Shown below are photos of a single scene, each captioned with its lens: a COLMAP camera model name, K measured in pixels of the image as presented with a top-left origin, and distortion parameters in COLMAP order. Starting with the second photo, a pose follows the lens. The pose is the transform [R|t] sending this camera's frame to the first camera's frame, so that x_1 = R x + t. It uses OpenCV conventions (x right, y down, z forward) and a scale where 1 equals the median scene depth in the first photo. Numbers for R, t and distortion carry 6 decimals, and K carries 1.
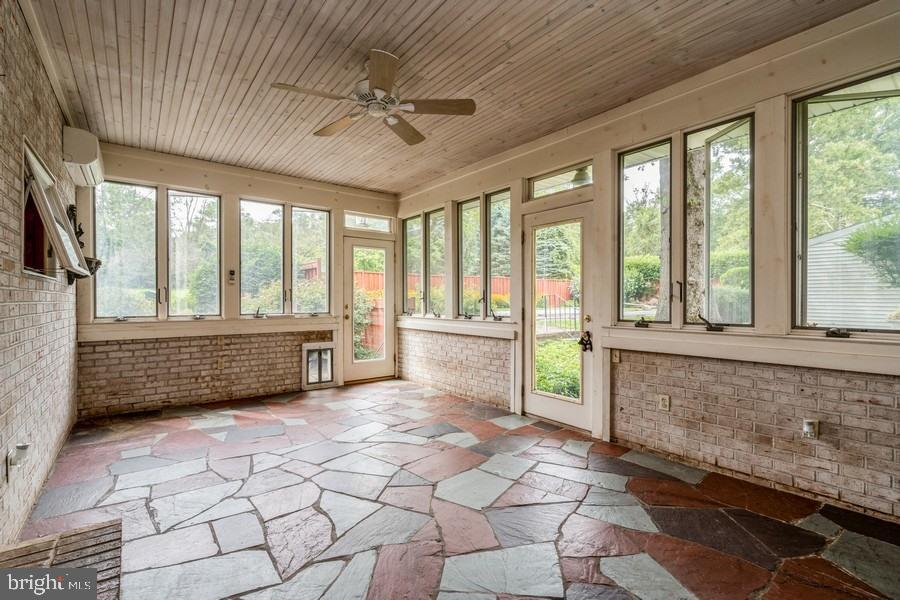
lens RADIAL K [[410.6, 0, 447.7], [0, 410.6, 300.0], [0, 0, 1]] dist [-0.000243, -0.001056]
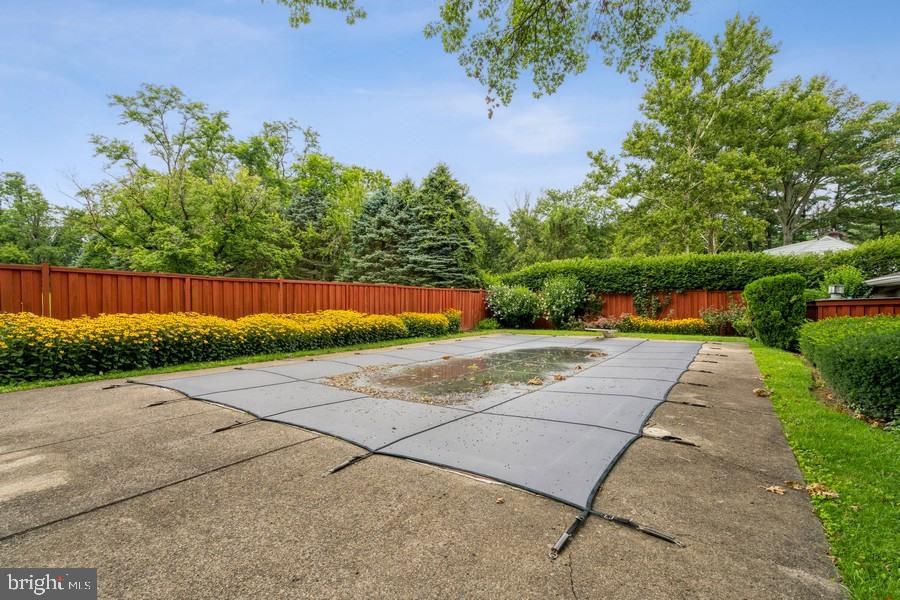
lens RADIAL K [[410.6, 0, 453.3], [0, 410.6, 304.3], [0, 0, 1]] dist [-0.000243, -0.001056]
pose [[0.955116, -0.001666, 0.296227, 0.028950], [0.003146, 0.999985, -0.004521, -0.018136], [-0.296215, 0.005250, 0.955107, 0.291237]]
